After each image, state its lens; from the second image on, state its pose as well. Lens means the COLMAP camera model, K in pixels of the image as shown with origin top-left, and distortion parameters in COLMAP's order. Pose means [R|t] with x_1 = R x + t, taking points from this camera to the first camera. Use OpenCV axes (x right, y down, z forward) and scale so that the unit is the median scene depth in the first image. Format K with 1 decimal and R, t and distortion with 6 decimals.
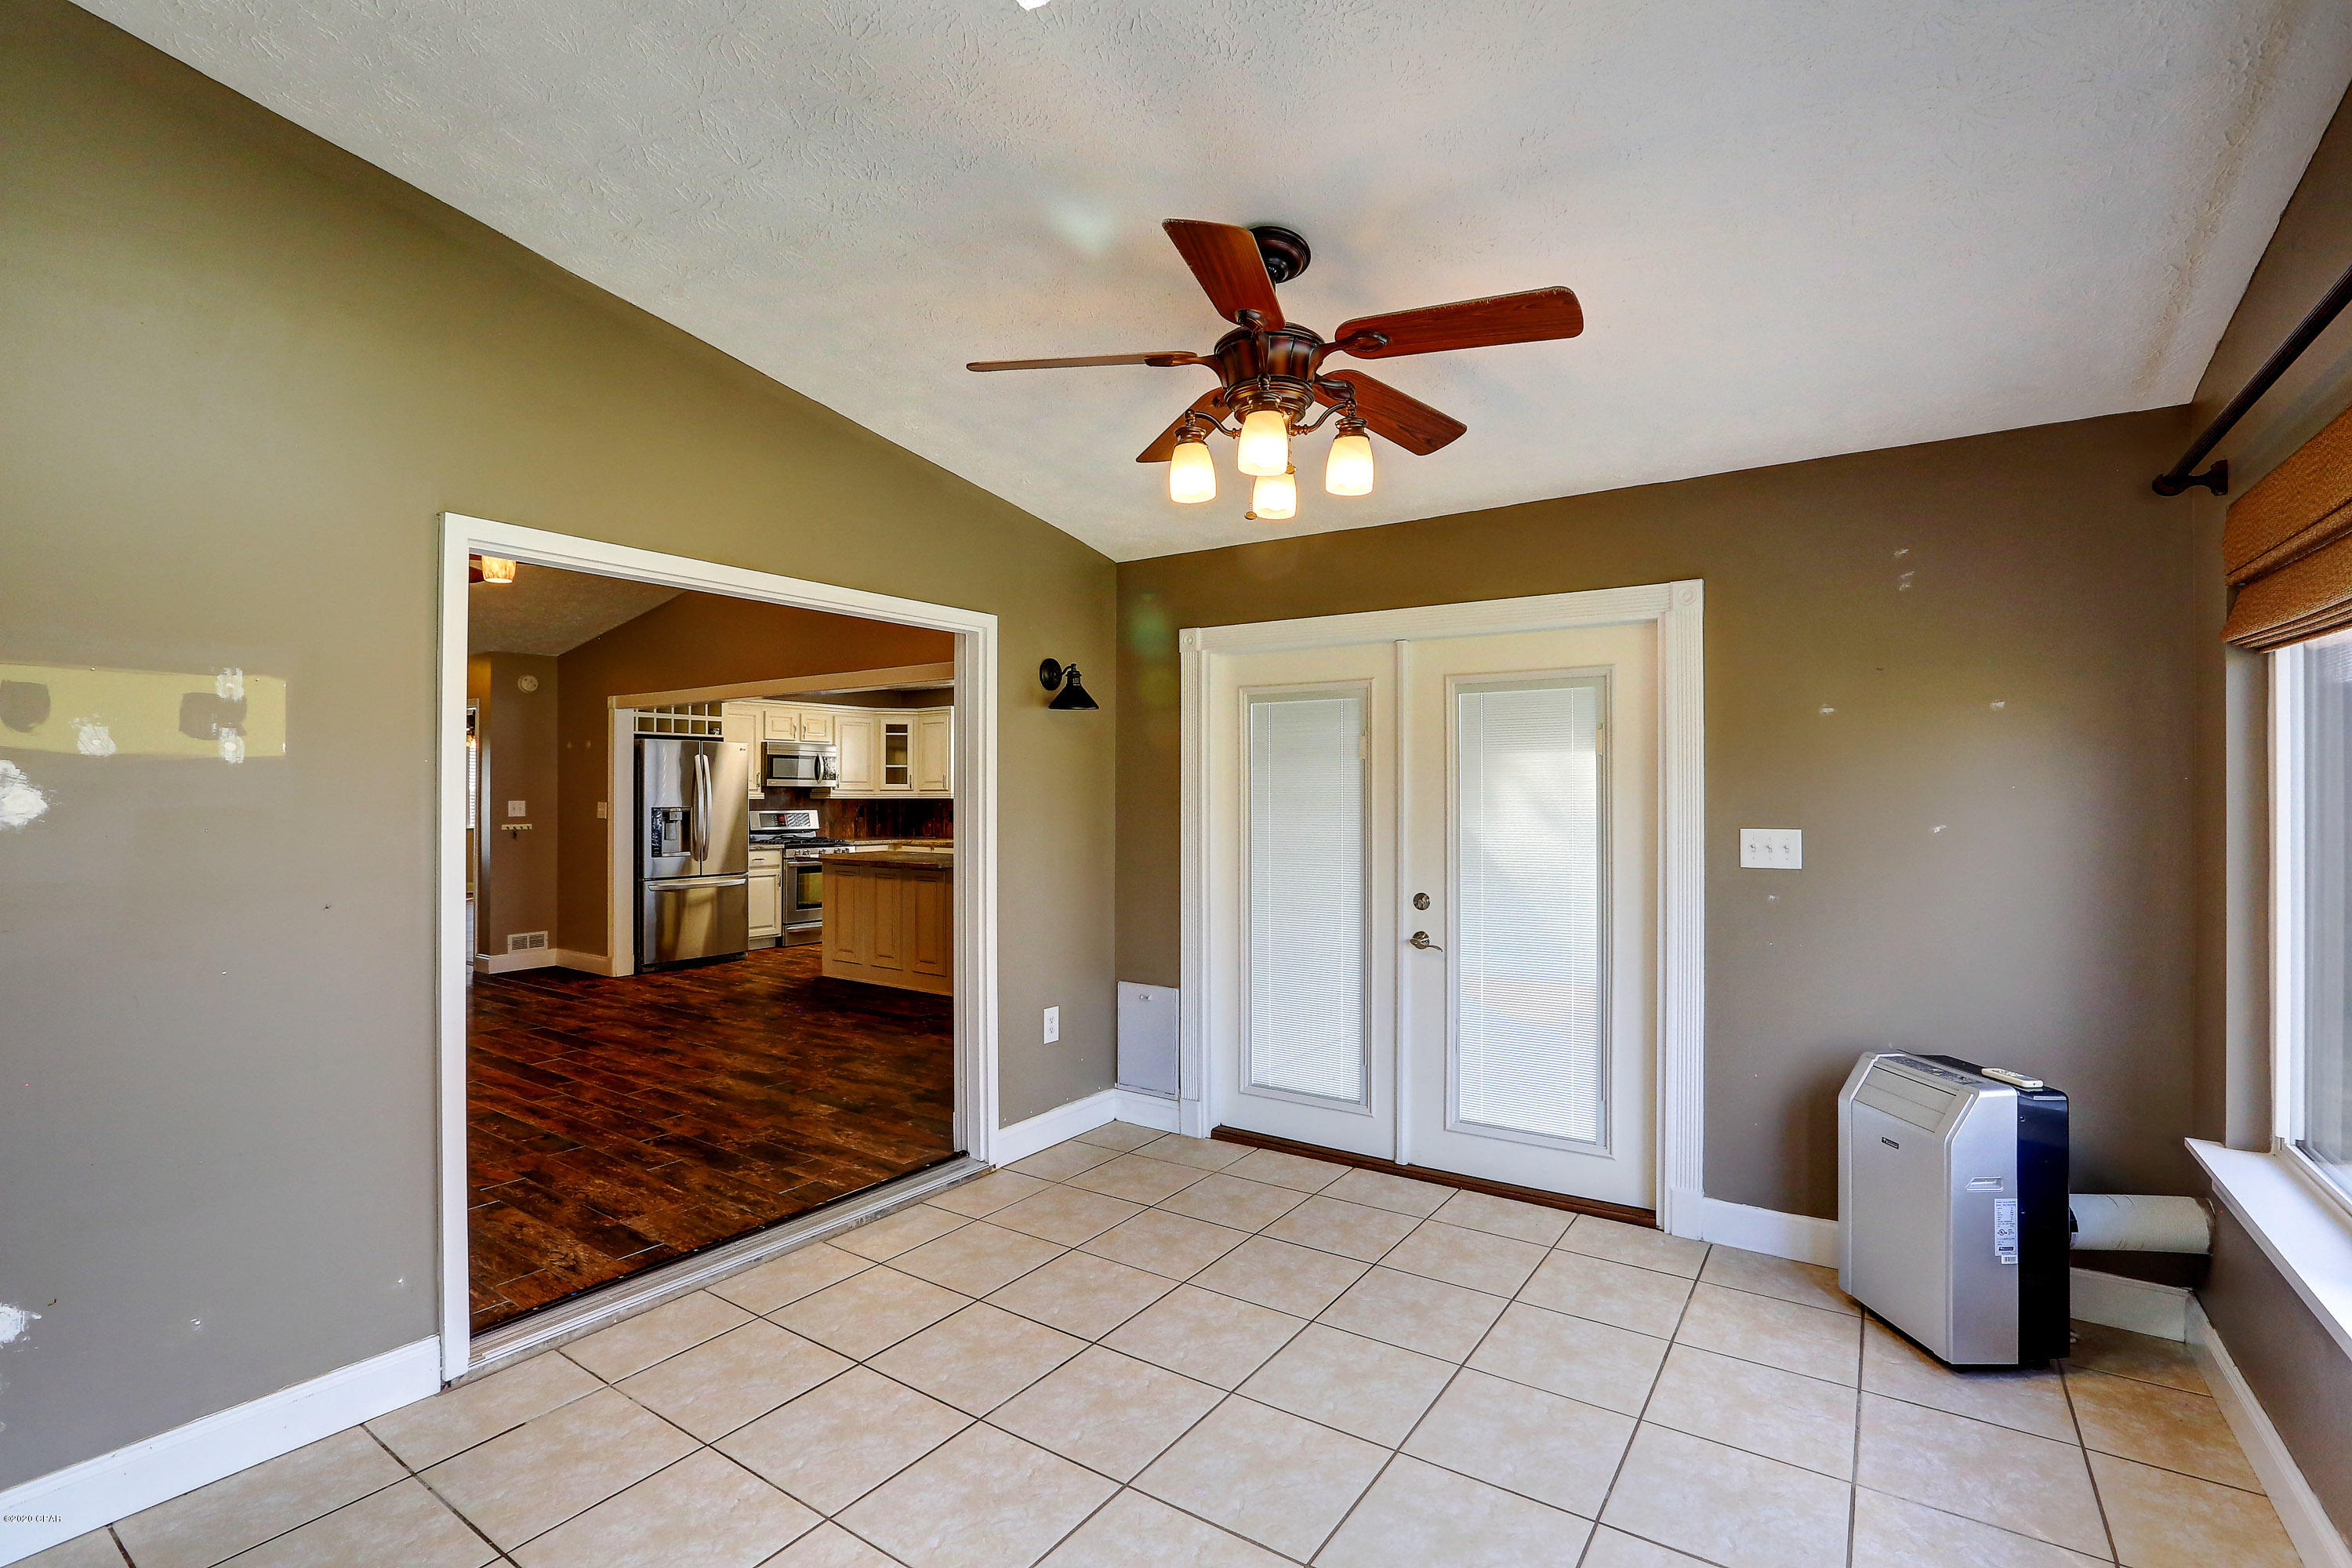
lens RADIAL K [[1078.5, 0, 1155.1], [0, 1078.5, 792.6], [0, 0, 1]] dist [-0.043024, 0.012371]
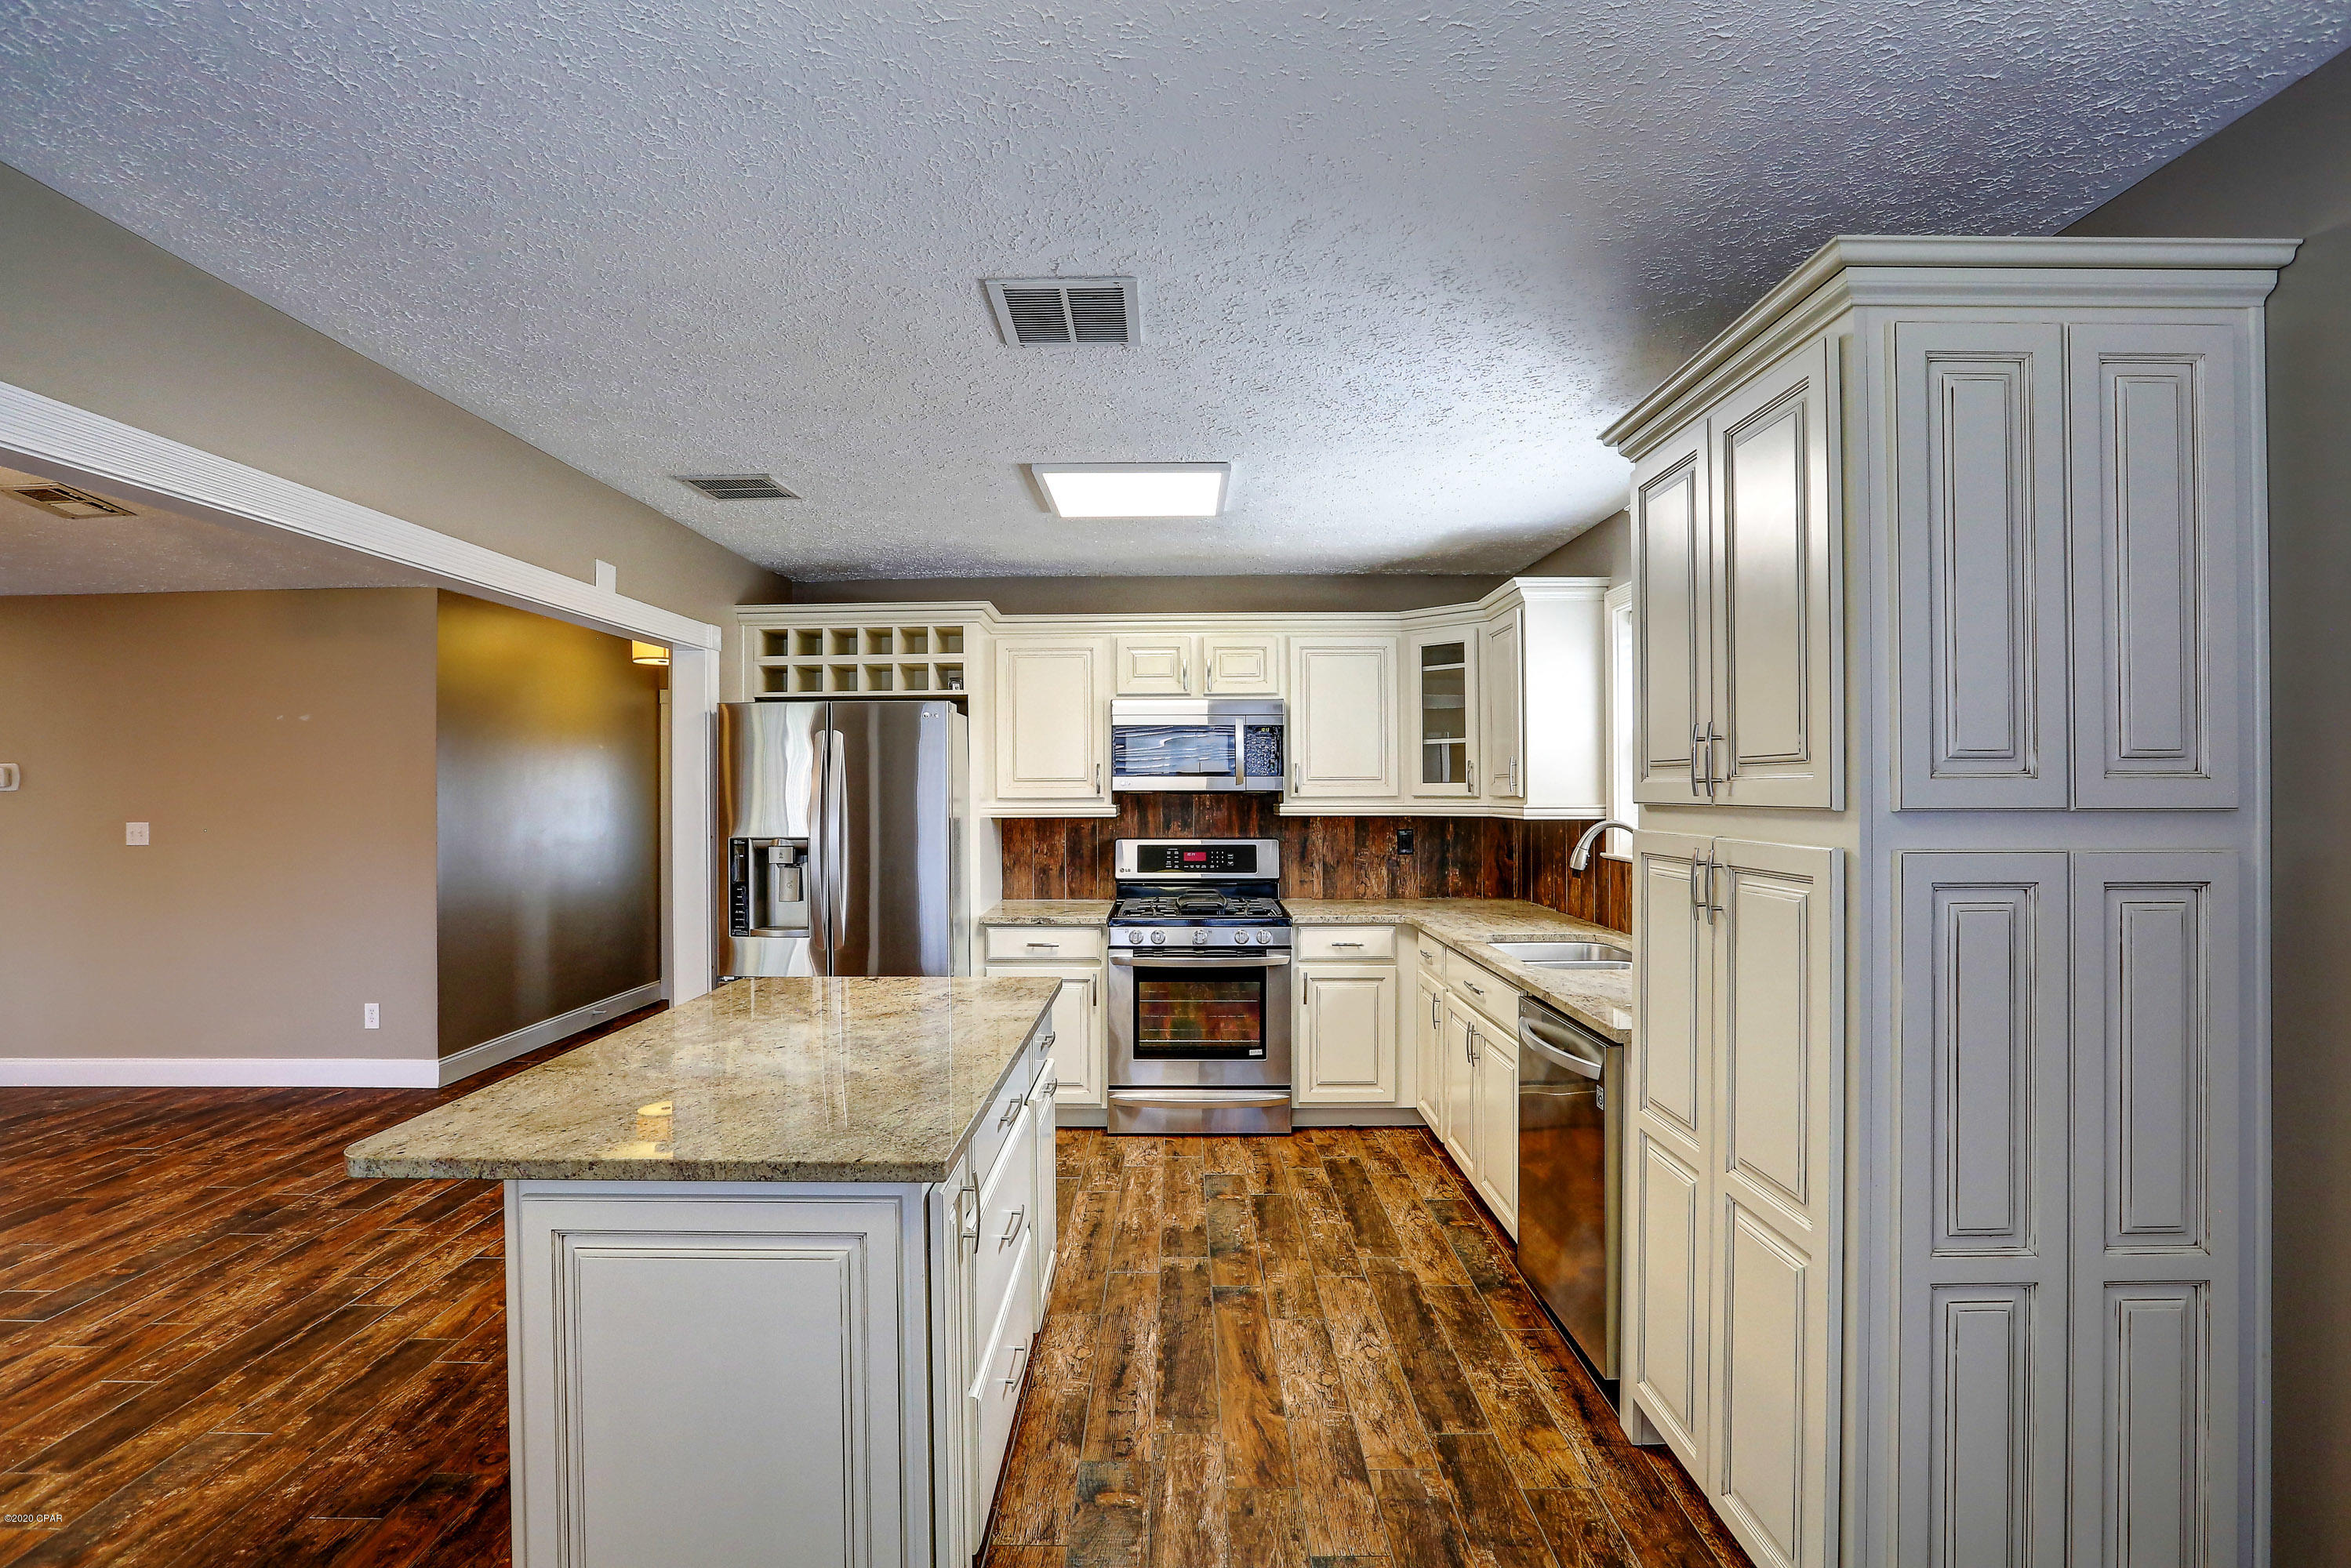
lens RADIAL K [[1077.9, 0, 1170.5], [0, 1077.9, 781.9], [0, 0, 1]] dist [-0.043024, 0.012371]
pose [[0.569982, -0.007780, -0.821620, 0.053279], [0.005921, 0.999968, -0.005362, -0.007096], [0.821636, -0.001809, 0.570010, 0.716953]]
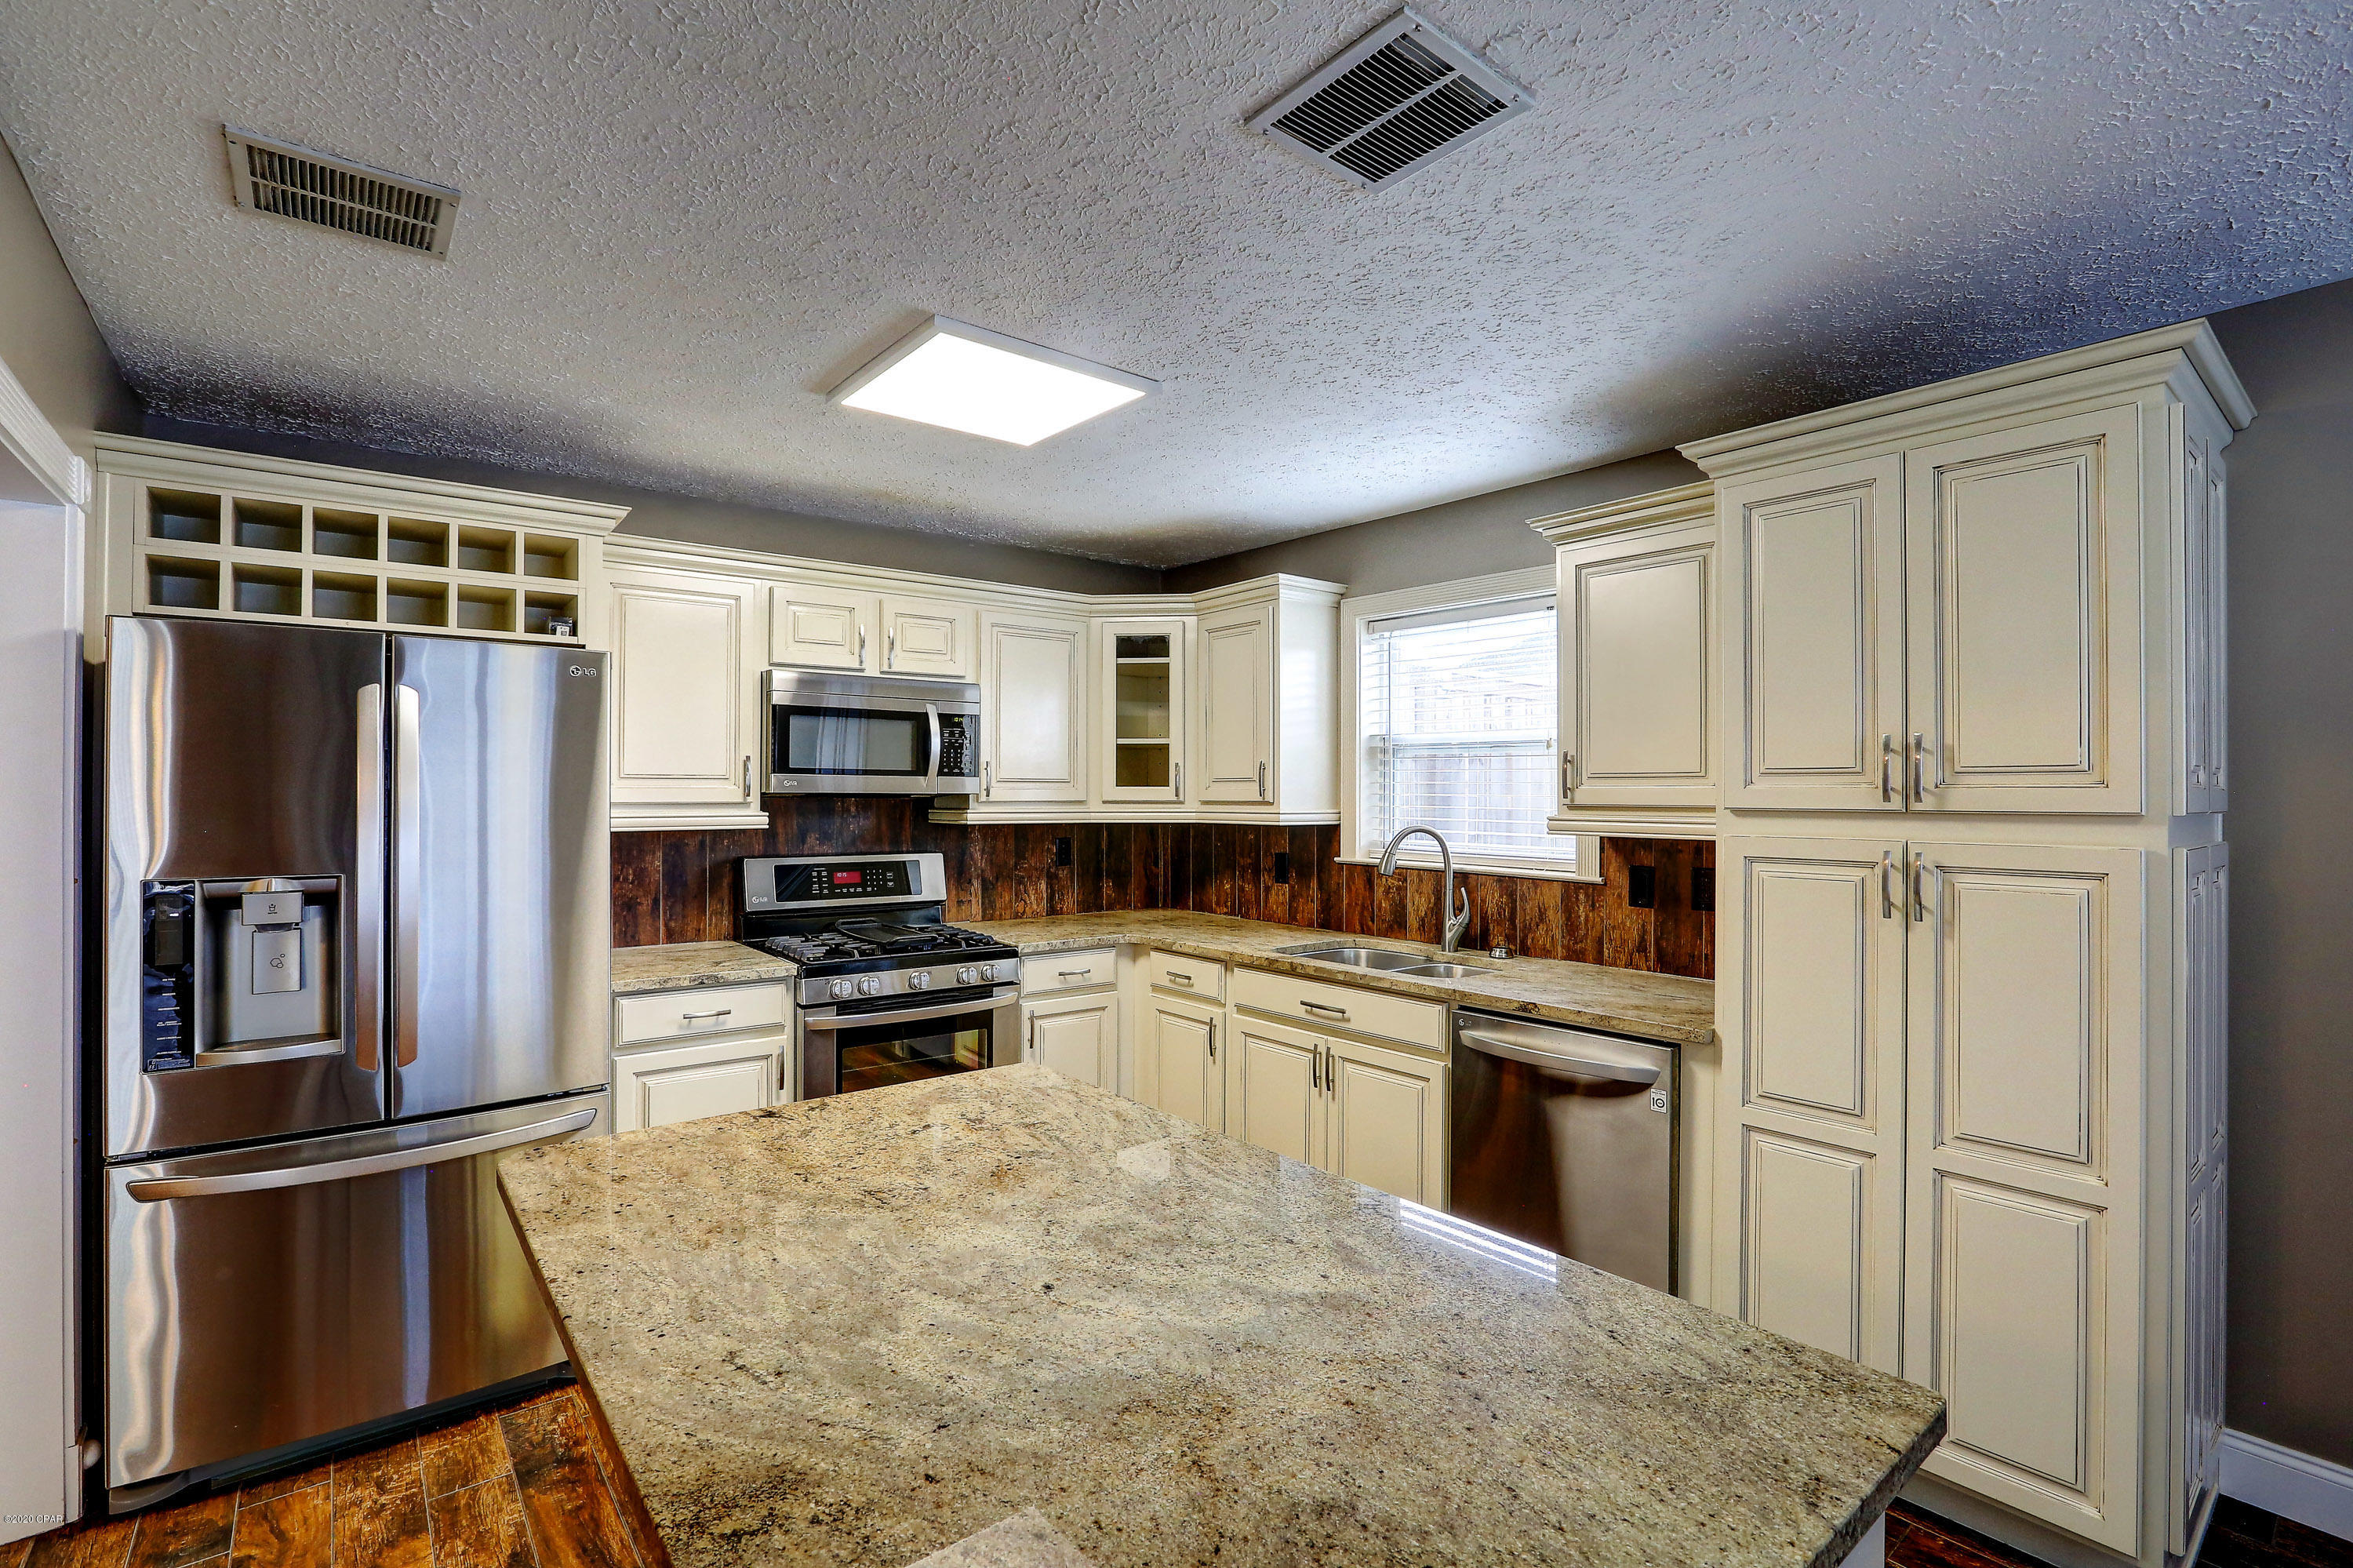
lens RADIAL K [[1079.0, 0, 1171.4], [0, 1079.0, 784.2], [0, 0, 1]] dist [-0.043024, 0.012371]
pose [[0.960373, 0.001253, -0.278715, -0.128974], [-0.002782, 0.999983, -0.005090, -0.007289], [0.278703, 0.005664, 0.960360, 0.669765]]
